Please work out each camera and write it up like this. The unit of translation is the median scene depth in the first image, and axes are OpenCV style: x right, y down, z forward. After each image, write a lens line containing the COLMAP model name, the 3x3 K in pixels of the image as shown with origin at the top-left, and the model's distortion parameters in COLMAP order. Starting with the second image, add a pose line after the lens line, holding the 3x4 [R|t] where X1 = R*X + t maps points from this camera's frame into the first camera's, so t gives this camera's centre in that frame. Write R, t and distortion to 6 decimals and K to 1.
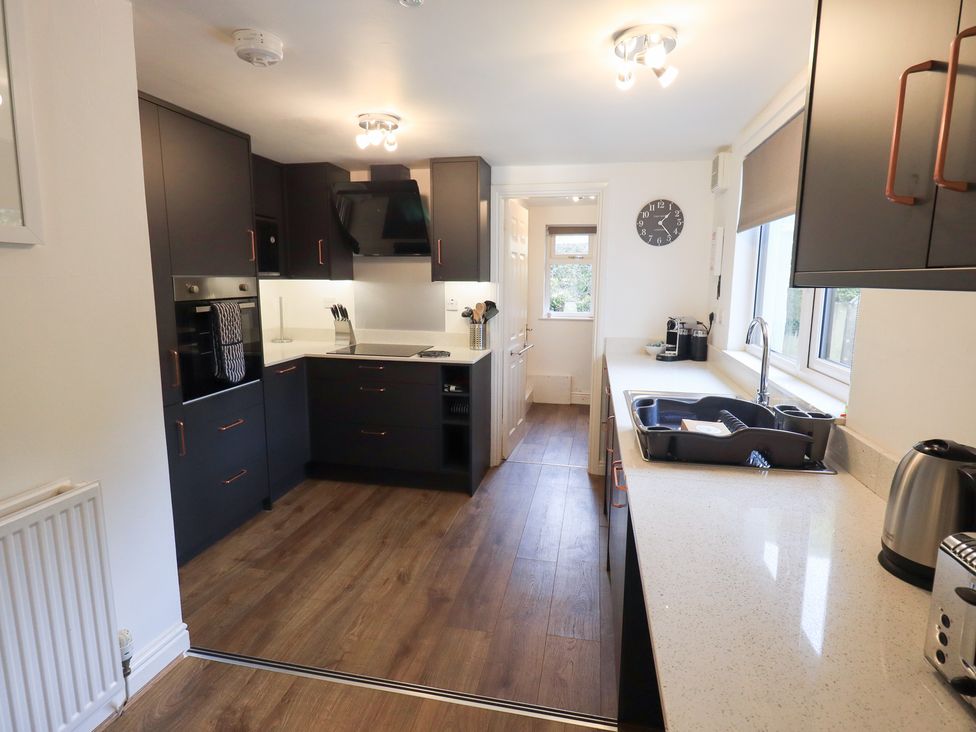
lens RADIAL K [[516.2, 0, 487.5], [0, 516.2, 361.2], [0, 0, 1]] dist [0.000403, -0.001431]
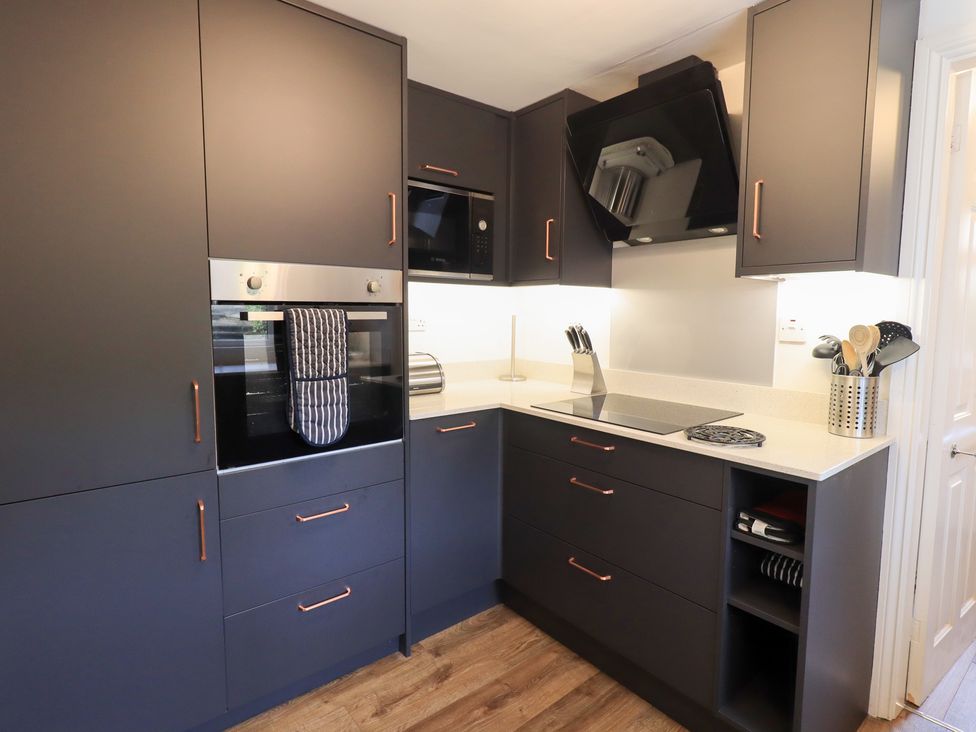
lens RADIAL K [[516.2, 0, 492.8], [0, 516.2, 359.8], [0, 0, 1]] dist [0.000403, -0.001431]
pose [[0.778336, 0.056436, -0.625306, 0.014865], [-0.103286, 0.993892, -0.038860, -0.038376], [0.619294, 0.094831, 0.779411, 0.490381]]
